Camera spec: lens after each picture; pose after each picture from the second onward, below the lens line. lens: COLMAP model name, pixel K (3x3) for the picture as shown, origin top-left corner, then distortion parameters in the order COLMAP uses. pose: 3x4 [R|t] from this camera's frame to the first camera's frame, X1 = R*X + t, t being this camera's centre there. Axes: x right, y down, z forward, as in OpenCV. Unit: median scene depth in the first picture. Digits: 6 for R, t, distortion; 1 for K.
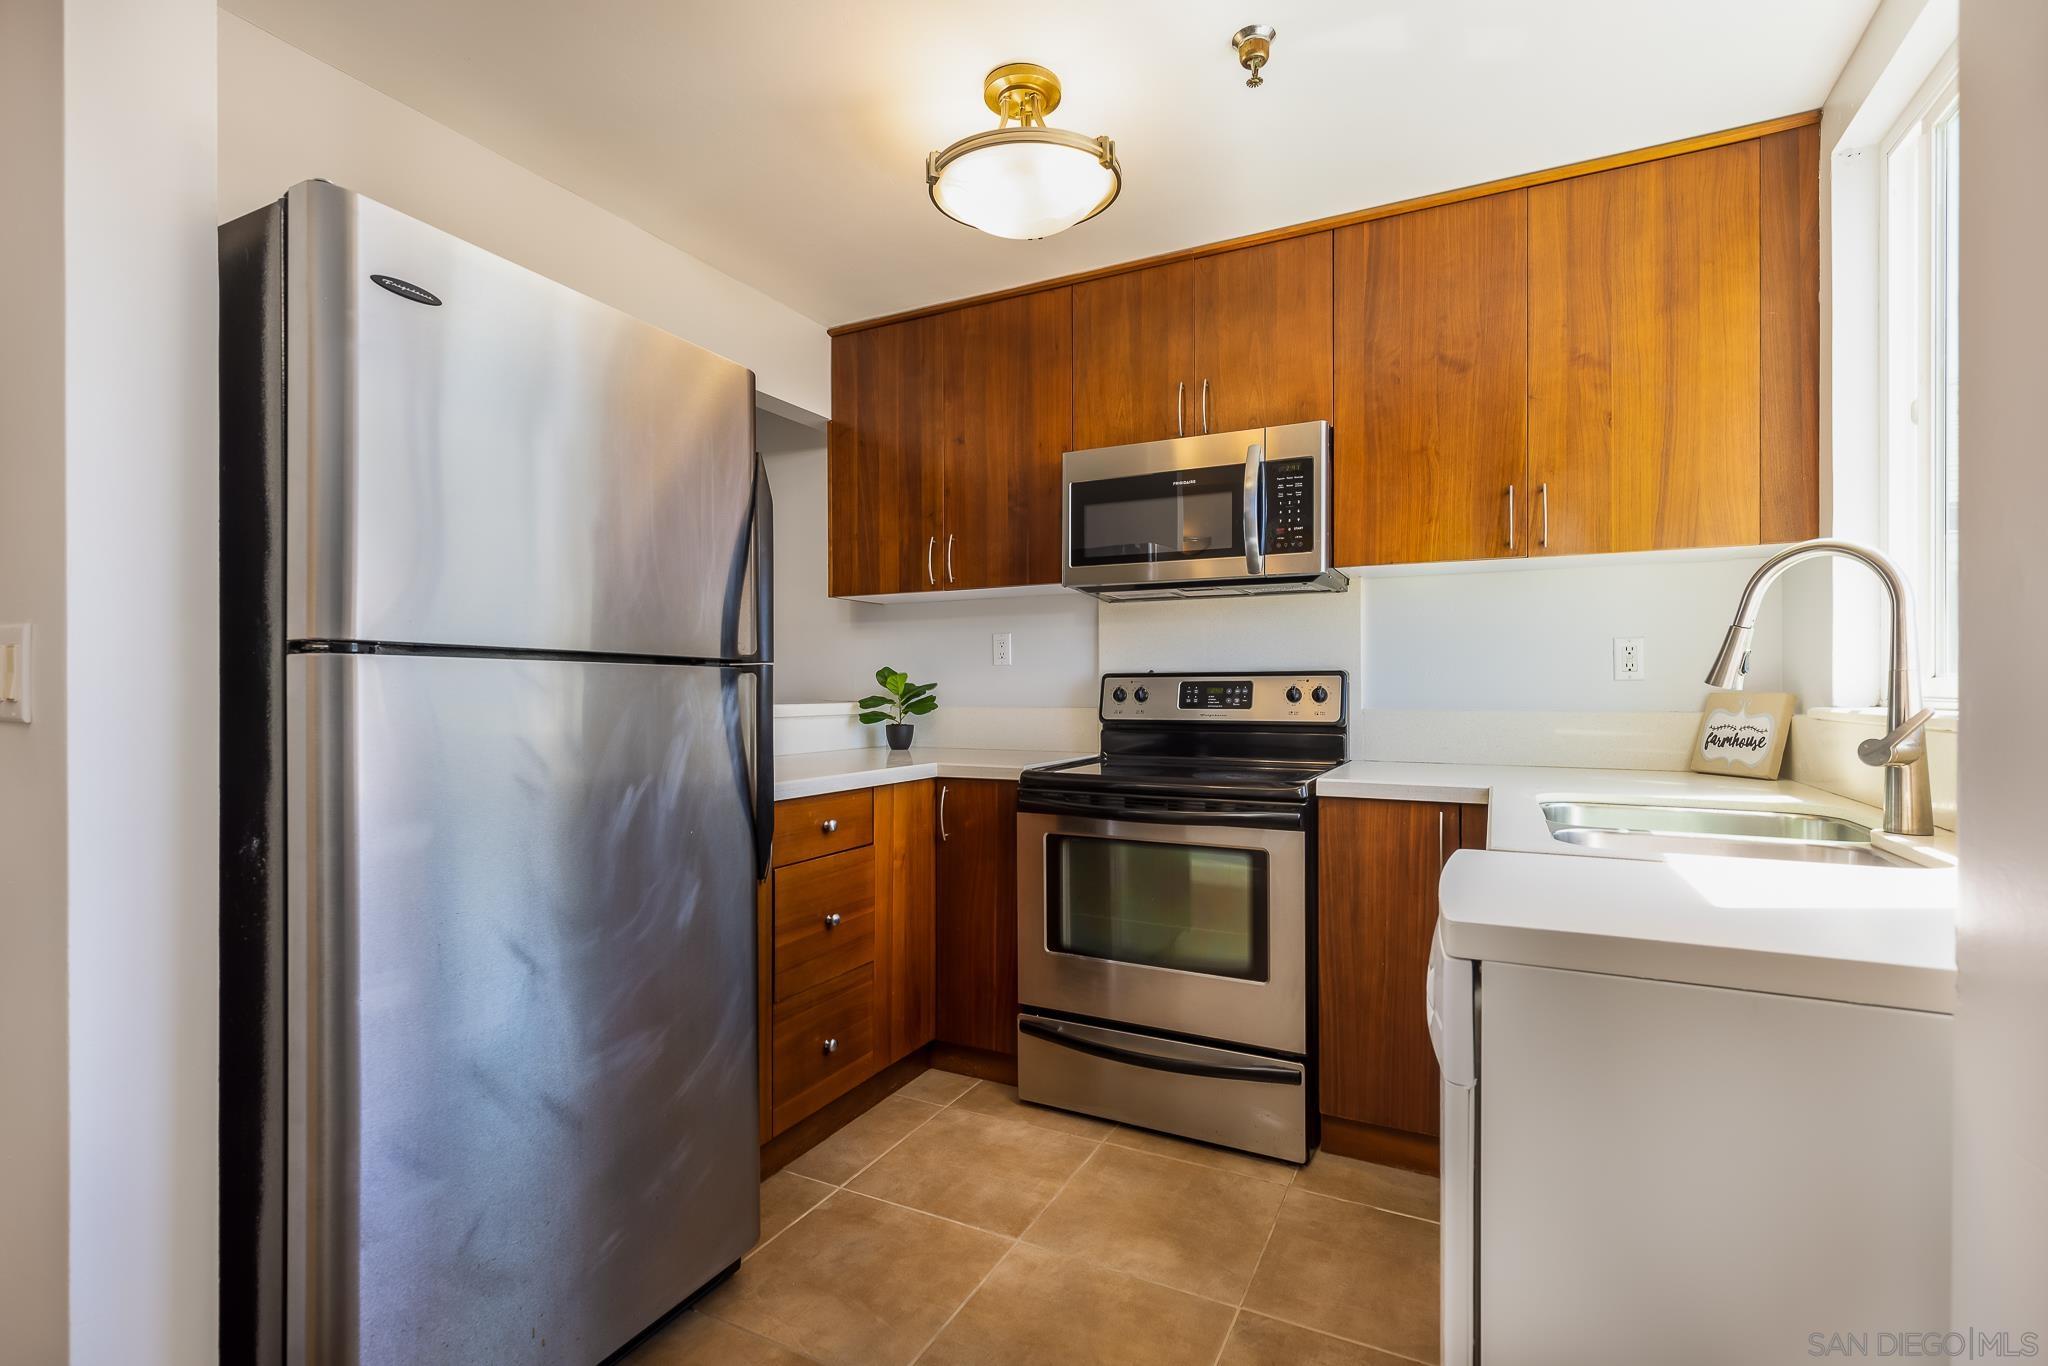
lens RADIAL K [[916.3, 0, 1024.0], [0, 916.3, 683.0], [0, 0, 1]] dist [-0.002786, -0.000460]
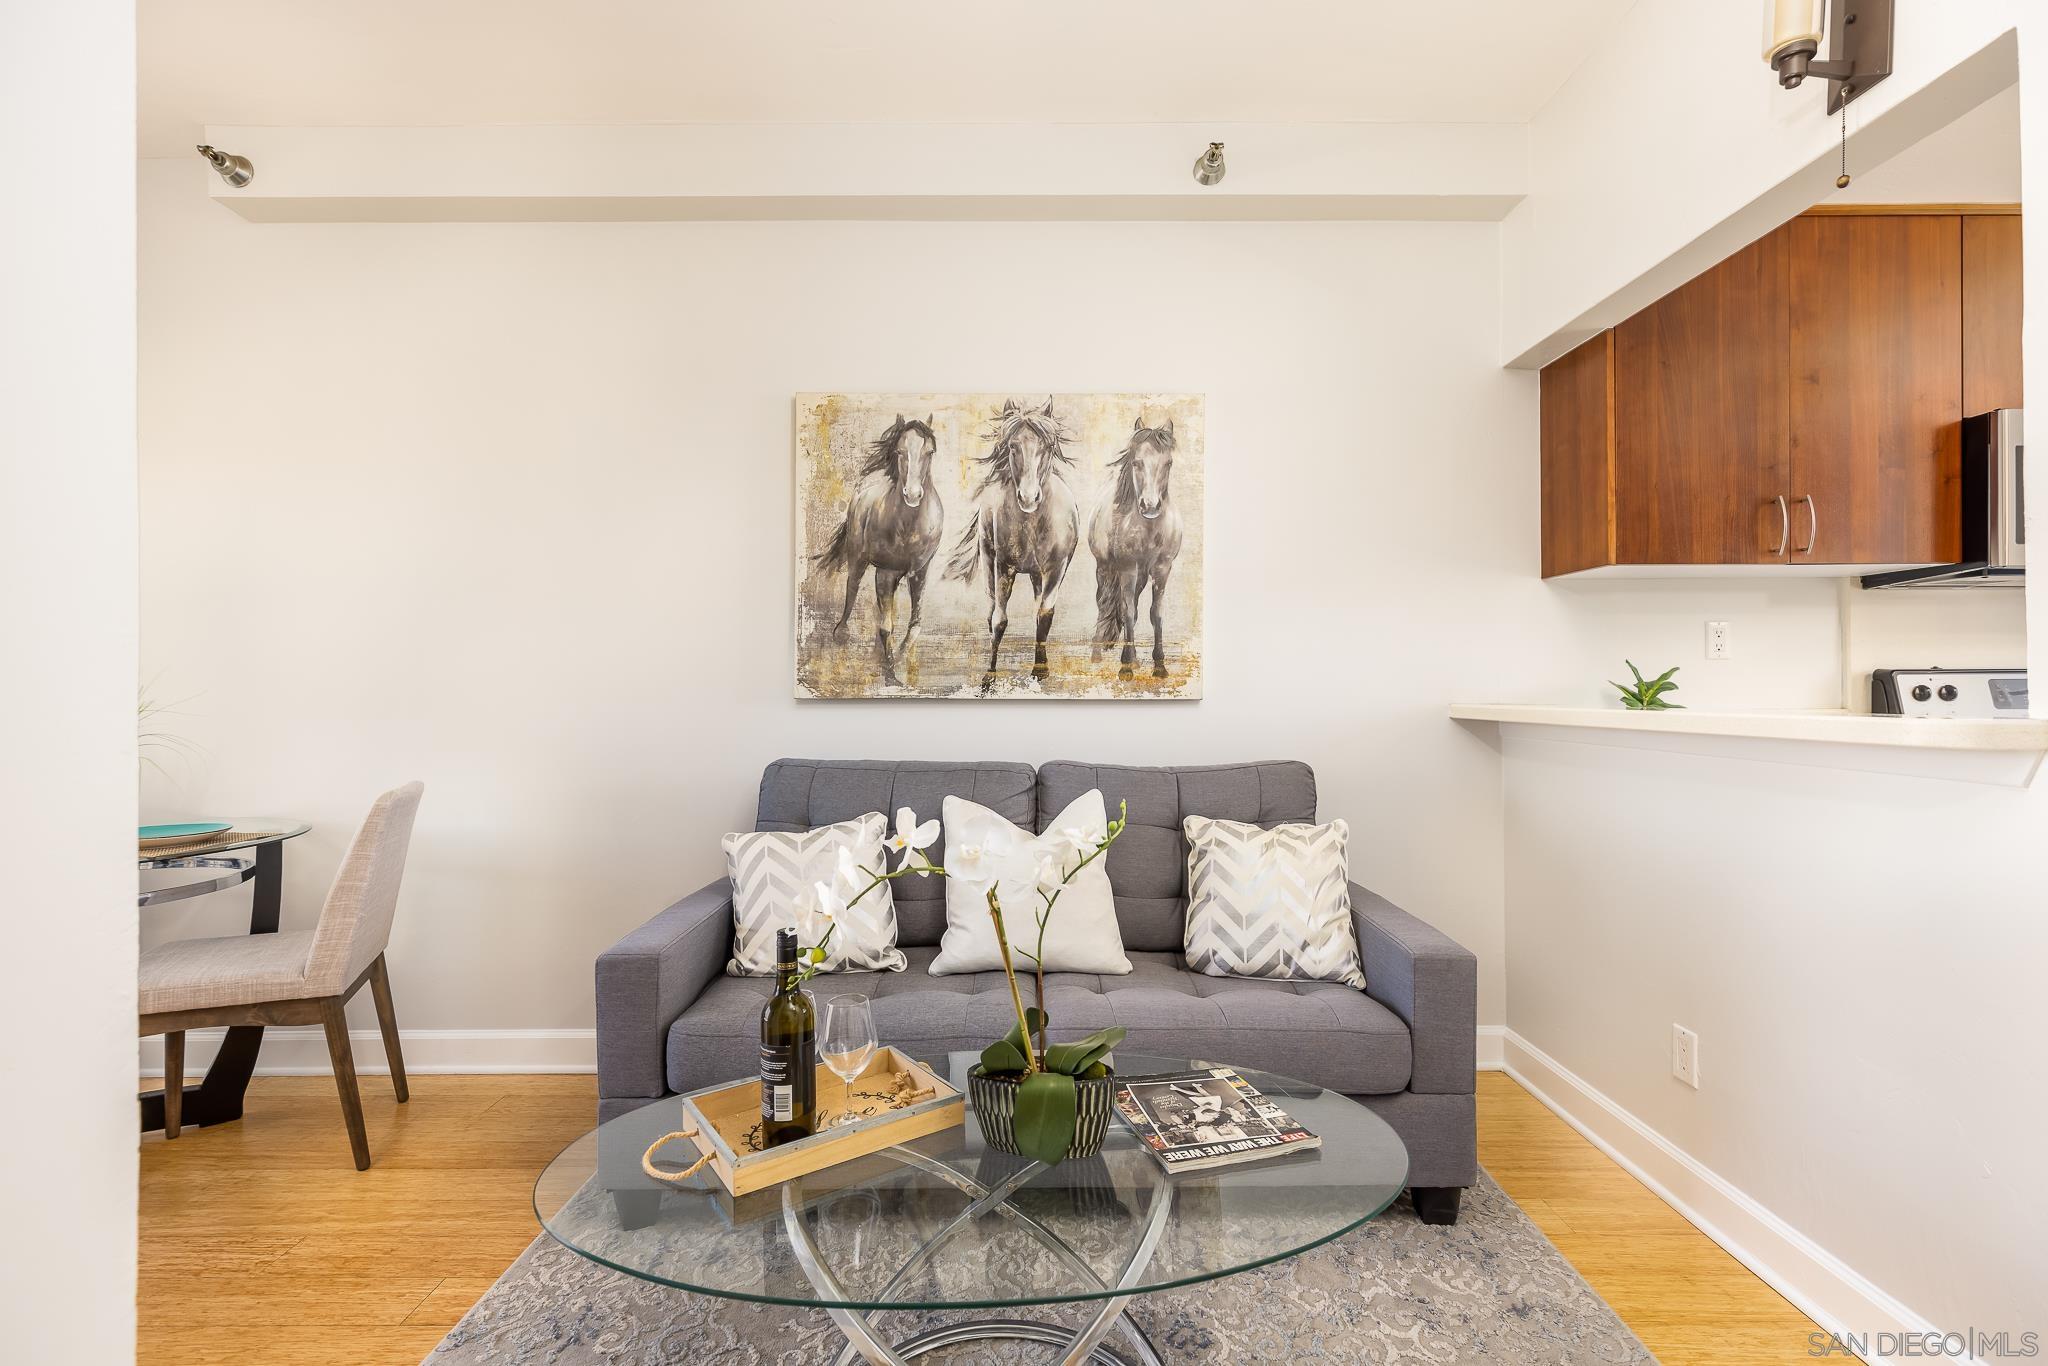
lens RADIAL K [[907.8, 0, 1024.0], [0, 907.8, 683.0], [0, 0, 1]] dist [0.004577, -0.000009]
pose [[0.892413, -0.004305, 0.451198, -1.306676], [0.001847, 0.999981, 0.005886, -0.004344], [-0.451215, -0.004419, 0.892404, 0.737808]]
